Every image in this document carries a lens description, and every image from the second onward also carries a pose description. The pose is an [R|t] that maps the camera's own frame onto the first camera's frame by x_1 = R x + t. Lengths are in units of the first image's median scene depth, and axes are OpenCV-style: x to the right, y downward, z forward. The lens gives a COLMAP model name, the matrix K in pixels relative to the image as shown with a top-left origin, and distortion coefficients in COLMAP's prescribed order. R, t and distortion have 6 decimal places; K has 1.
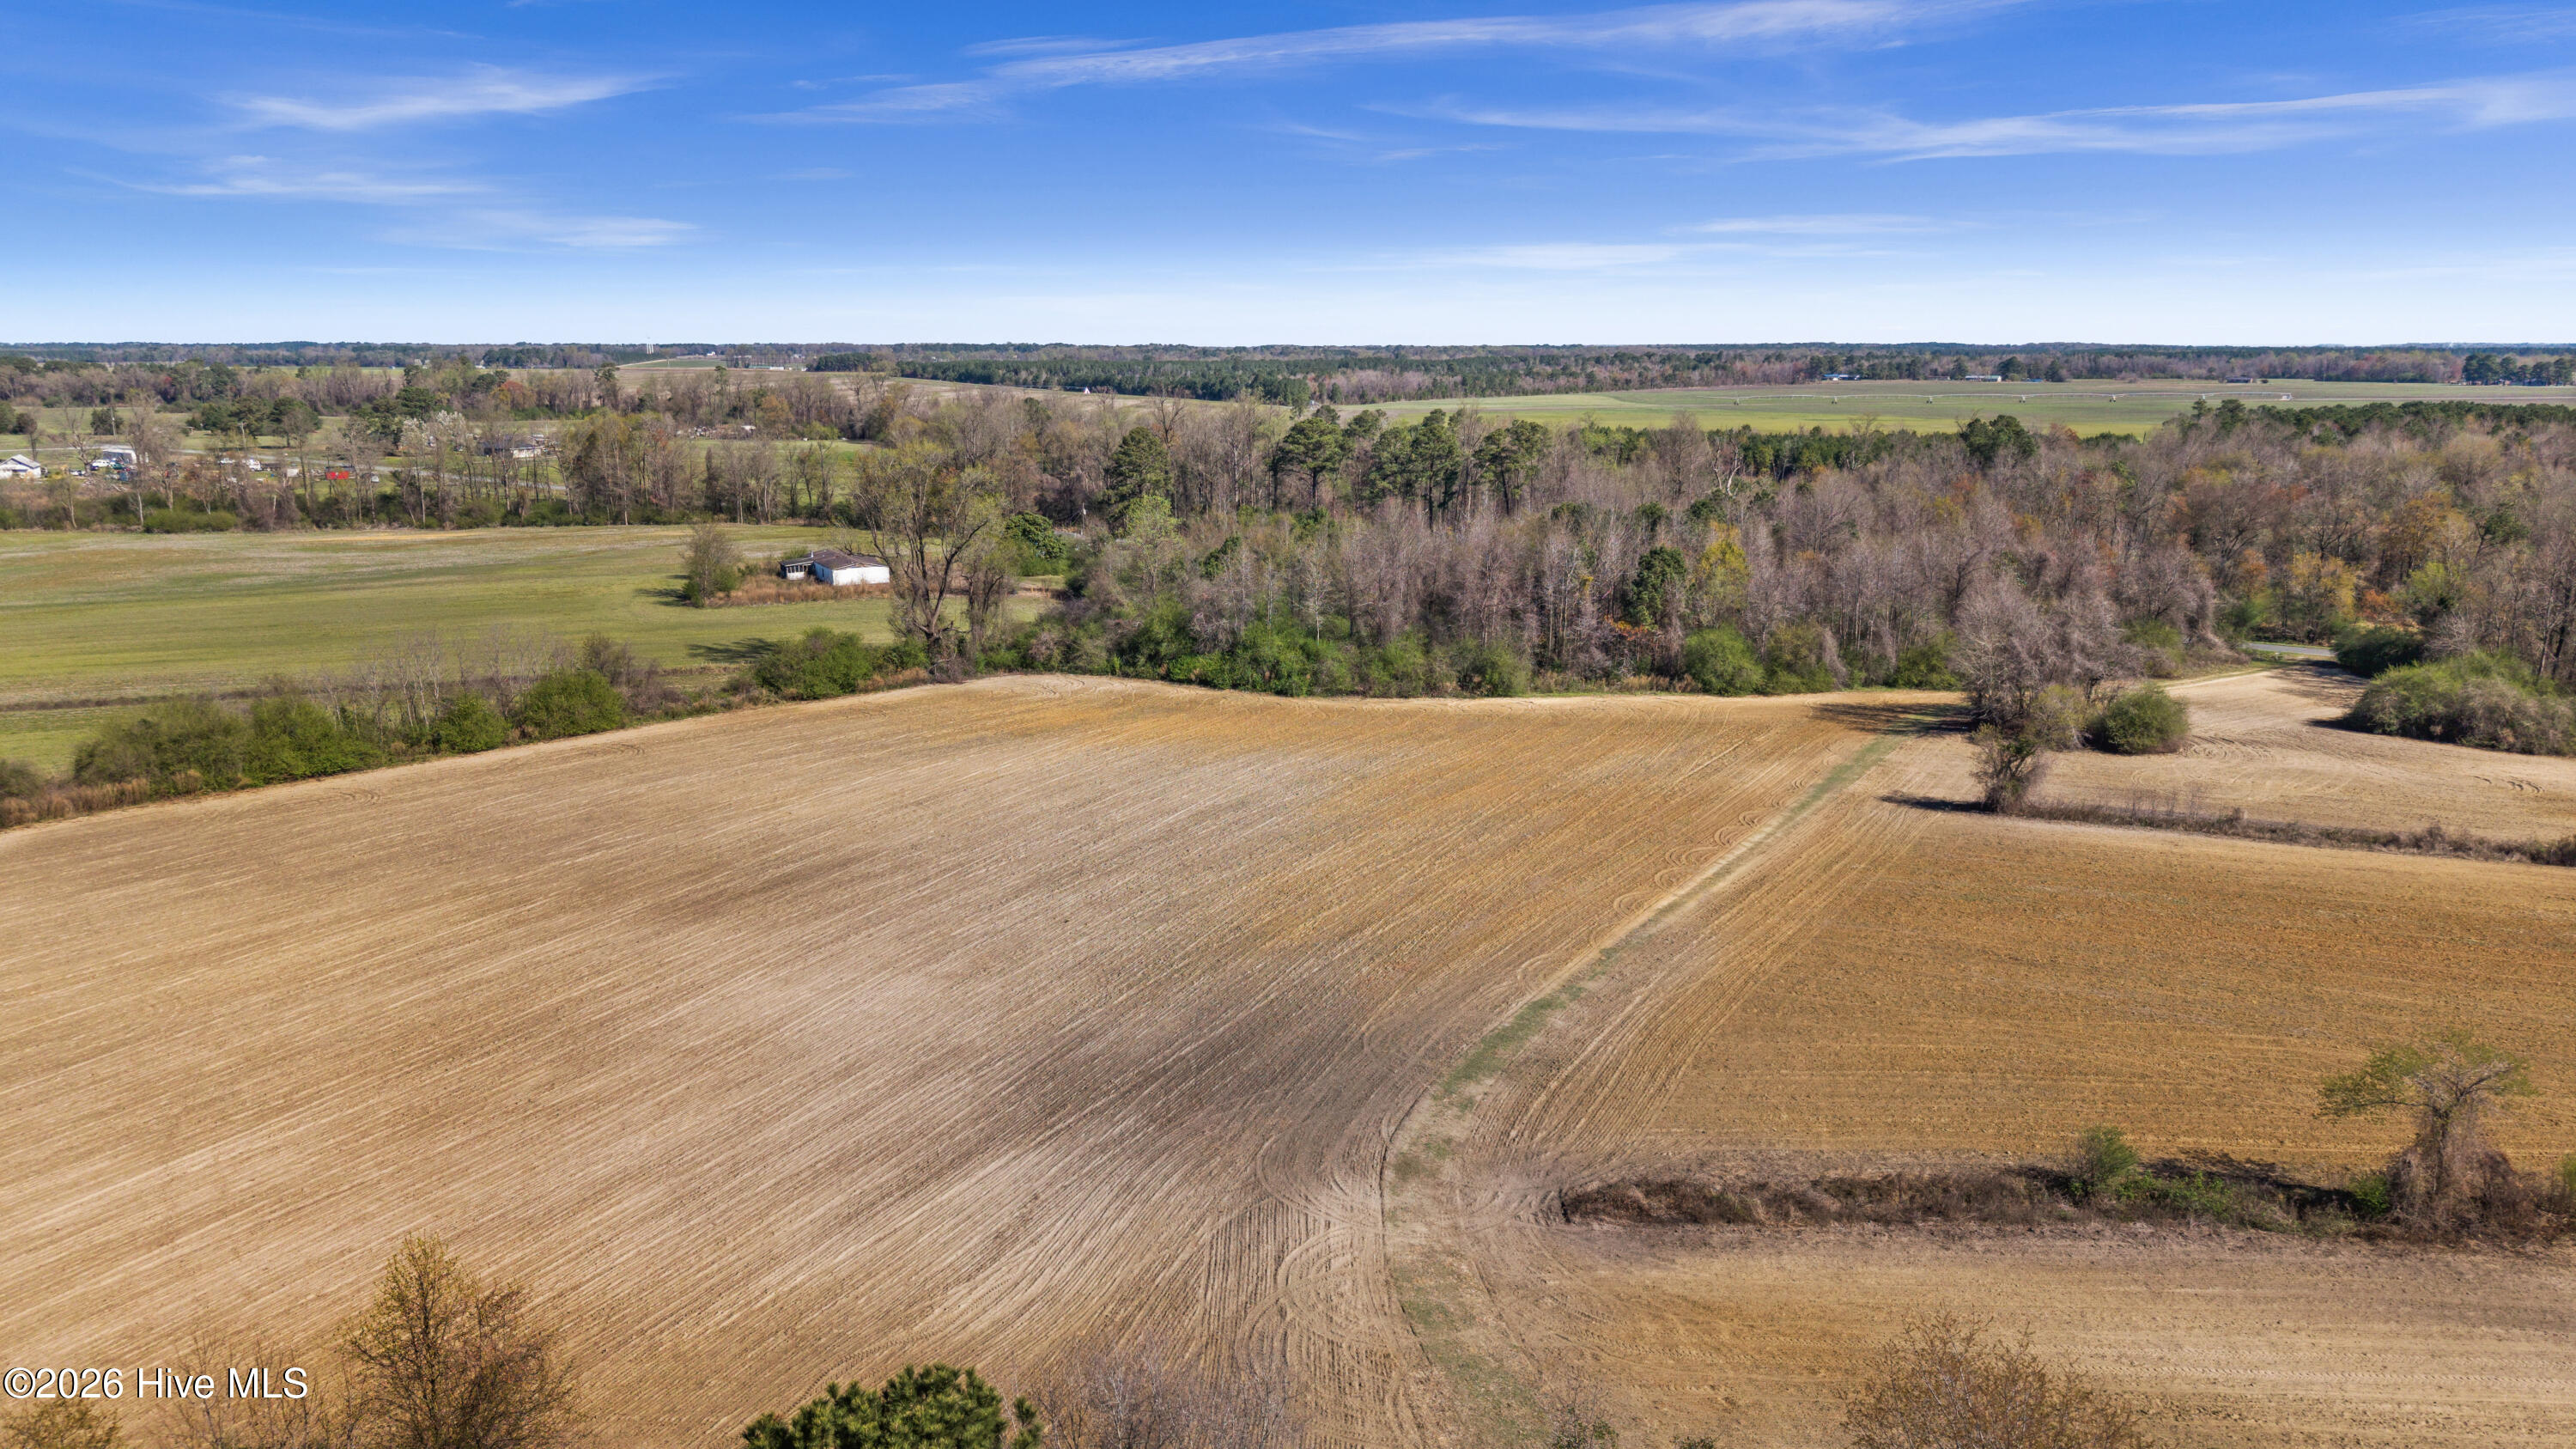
lens RADIAL K [[1742.0, 0, 1290.1], [0, 1742.0, 729.4], [0, 0, 1]] dist [0.026215, -0.033797]
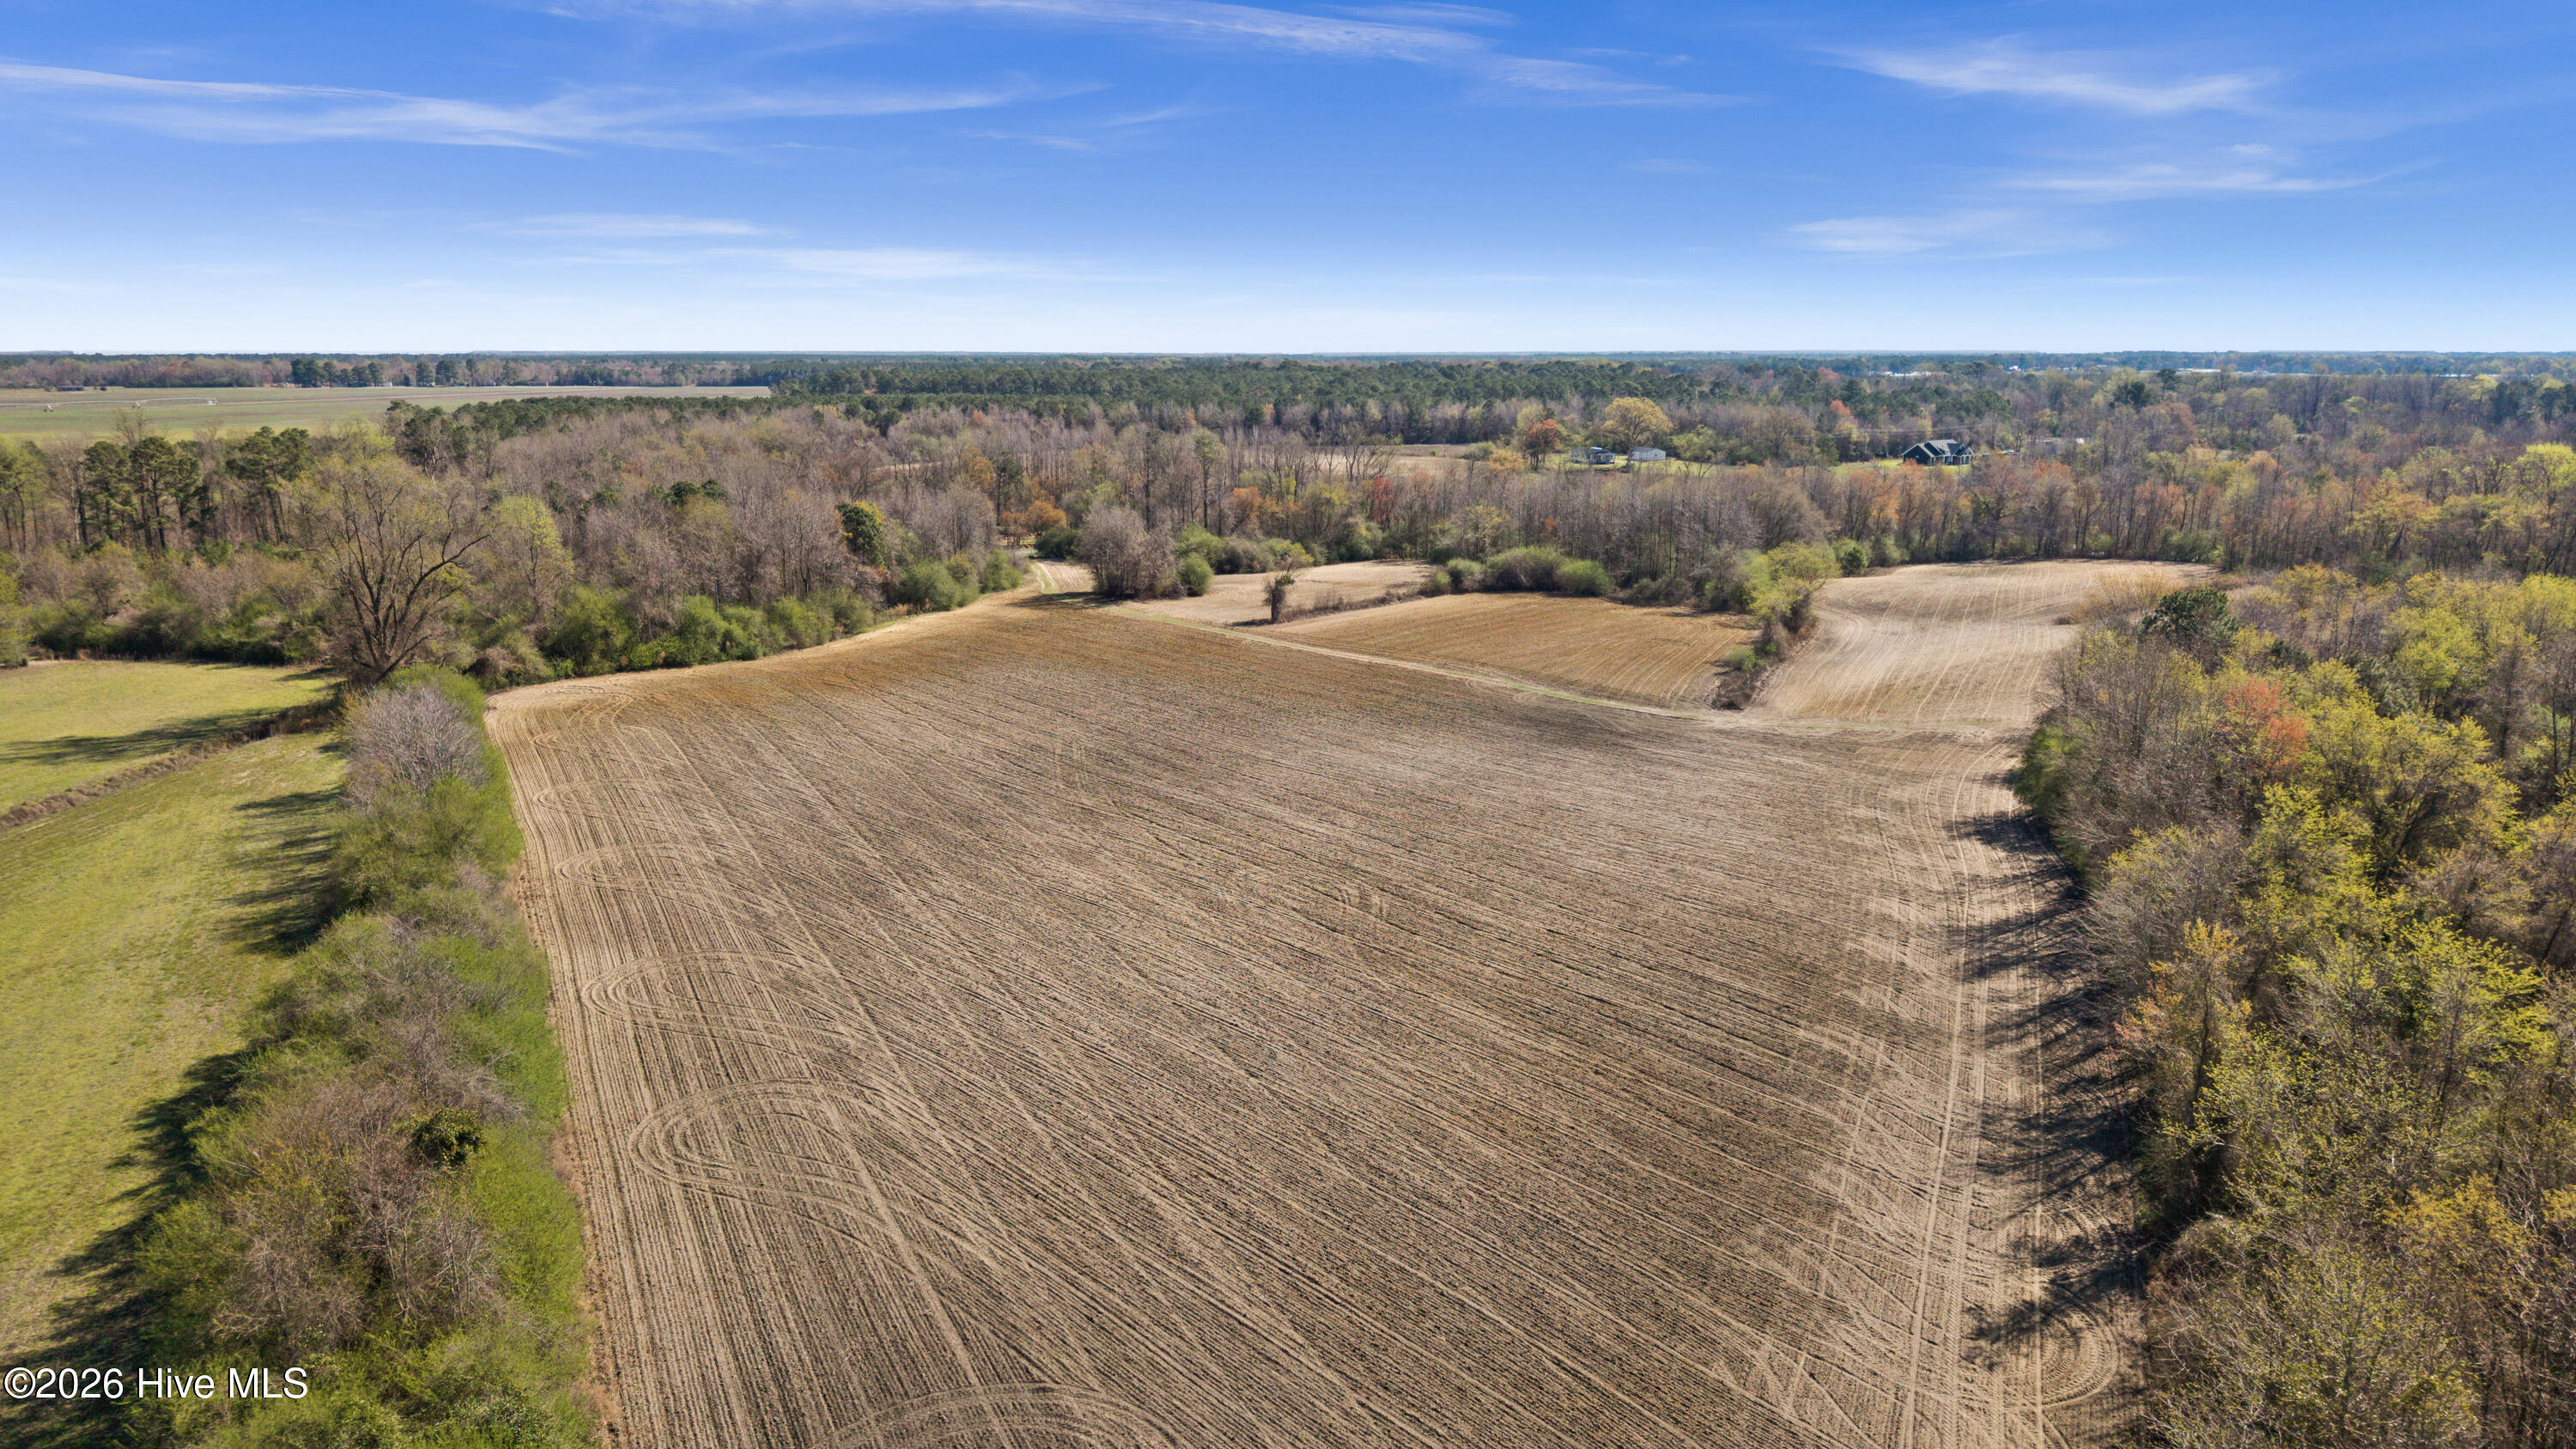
lens RADIAL K [[1742.0, 0, 1301.7], [0, 1742.0, 711.5], [0, 0, 1]] dist [0.026215, -0.033797]
pose [[0.374835, -0.186870, 0.908063, -0.882722], [0.198955, 0.972869, 0.118080, -0.047922], [-0.905492, 0.136404, 0.401844, 0.214006]]
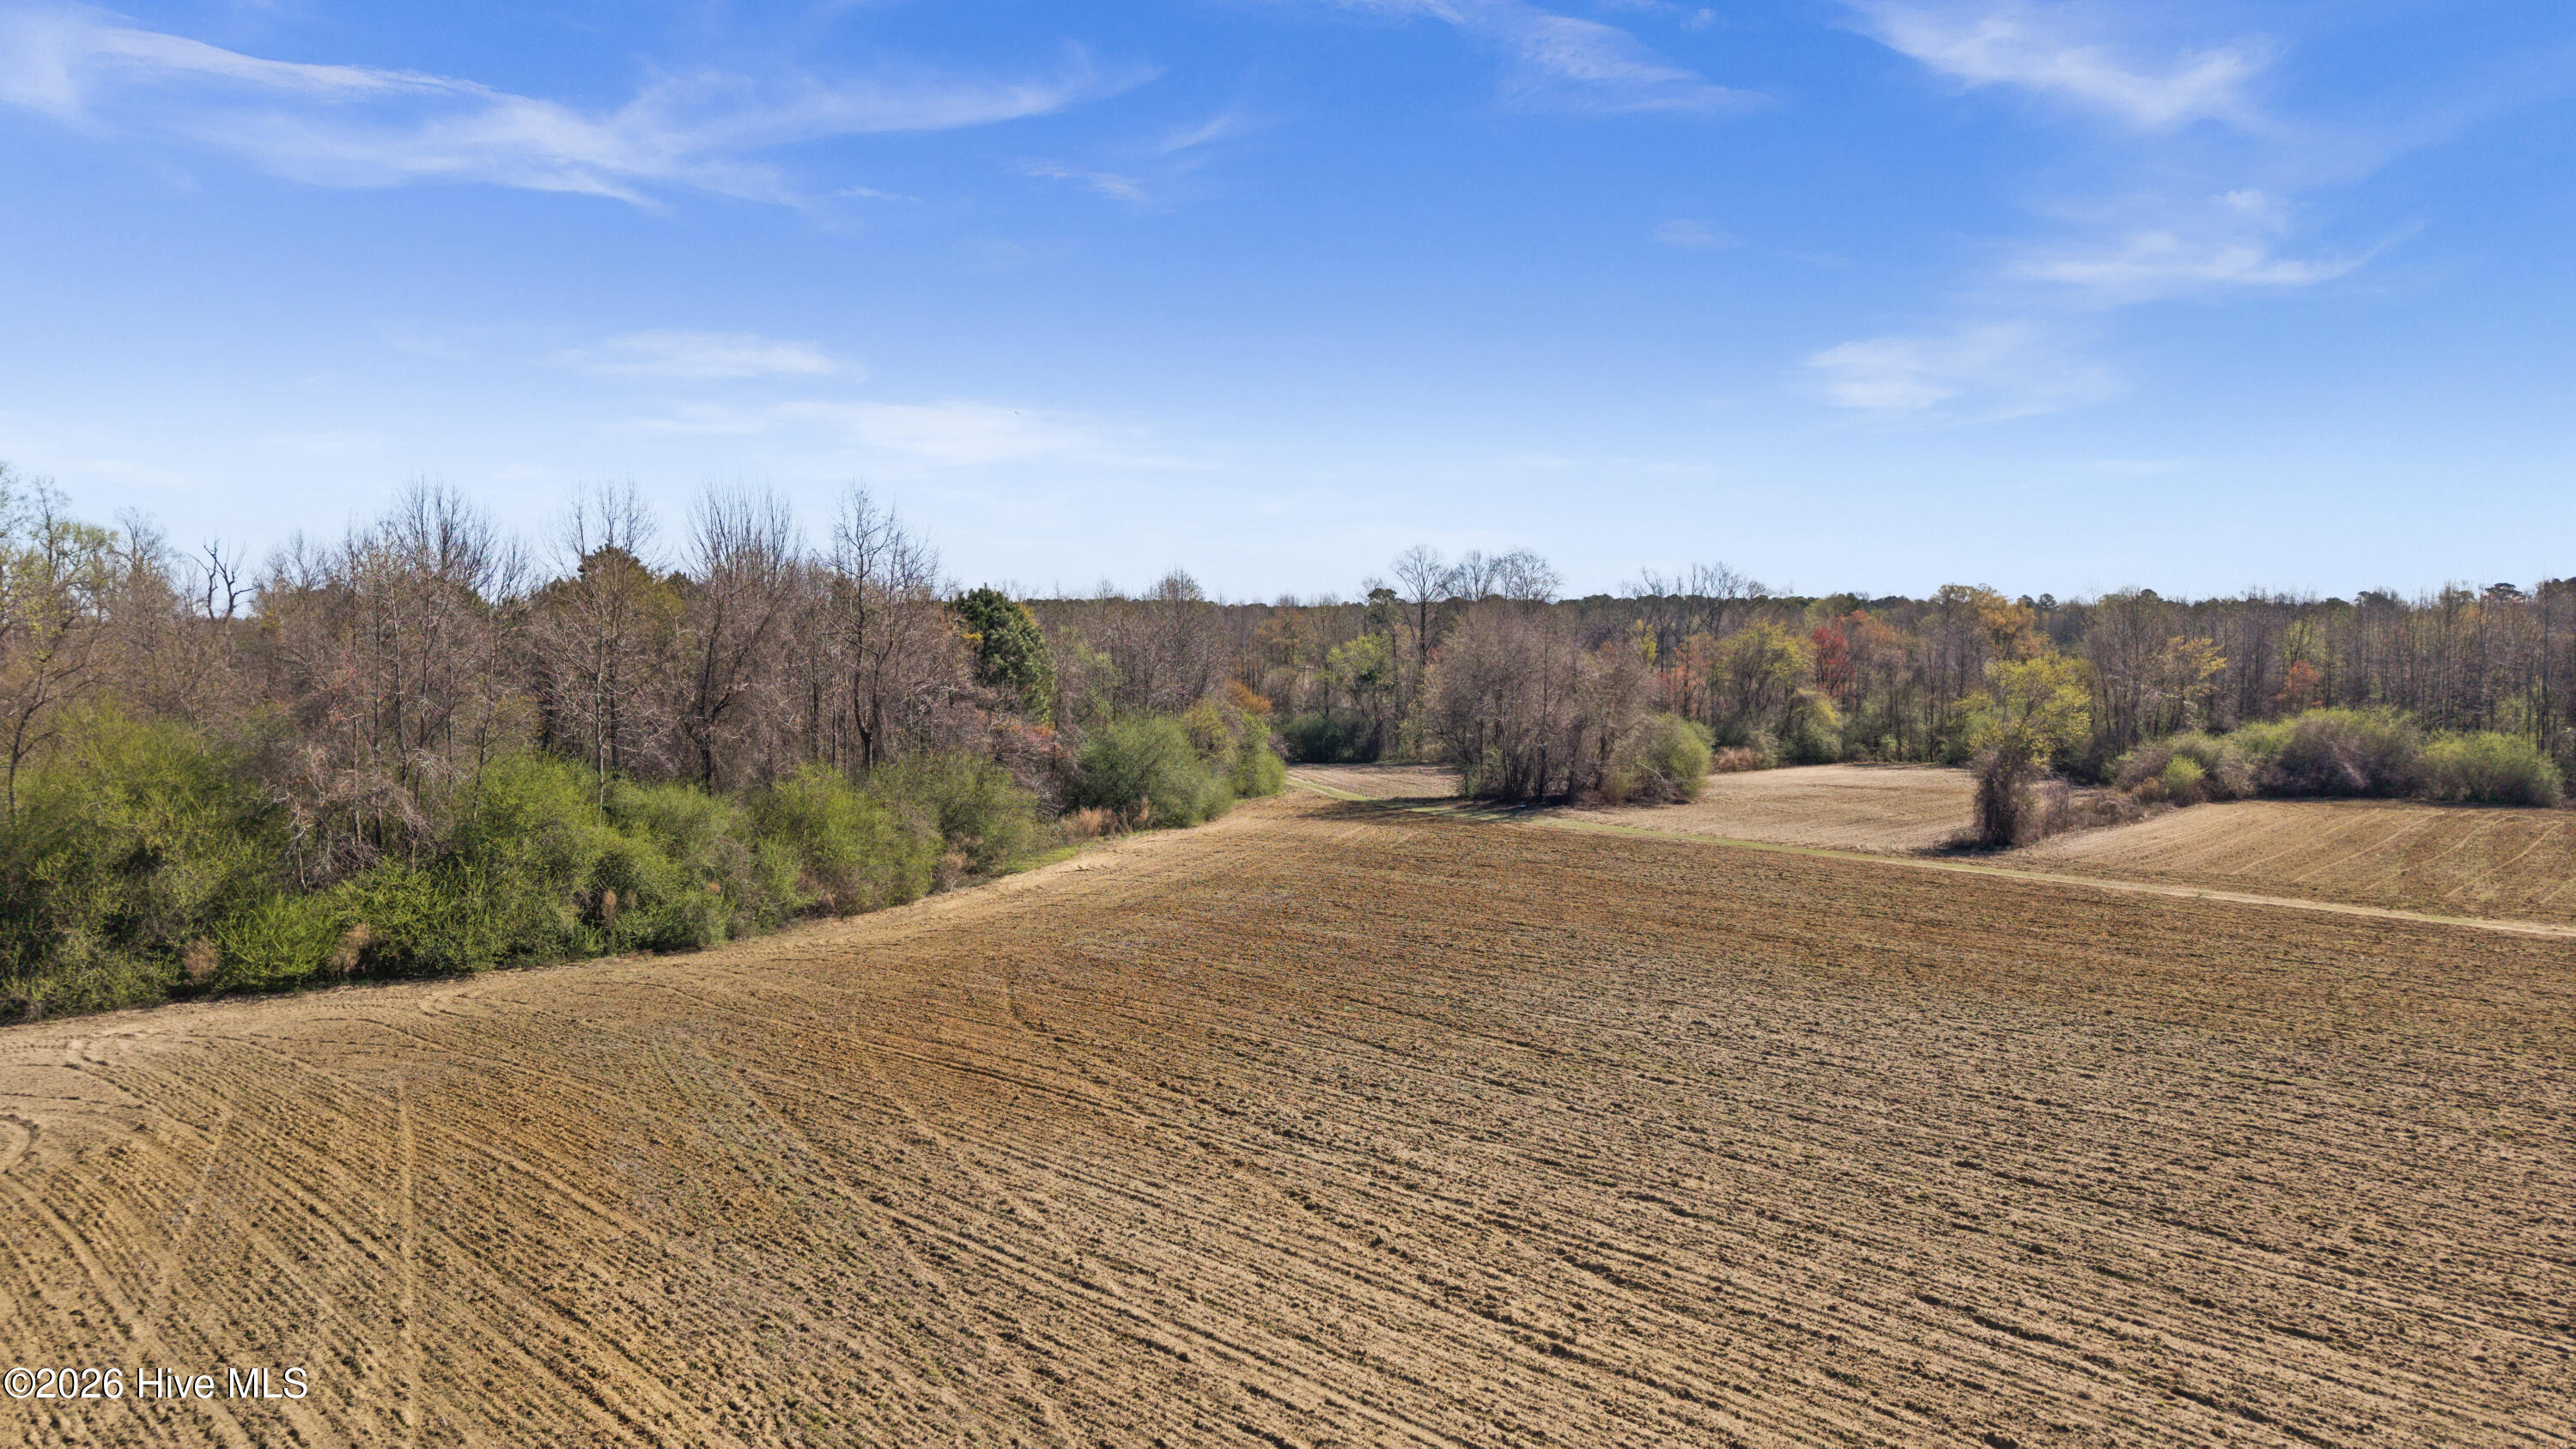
lens RADIAL K [[1742.0, 0, 1284.4], [0, 1742.0, 721.9], [0, 0, 1]] dist [0.026215, -0.033797]
pose [[0.410200, -0.053159, 0.910445, -0.259573], [0.198121, 0.979653, -0.032063, -0.028158], [-0.890216, 0.193530, 0.412386, 0.719188]]
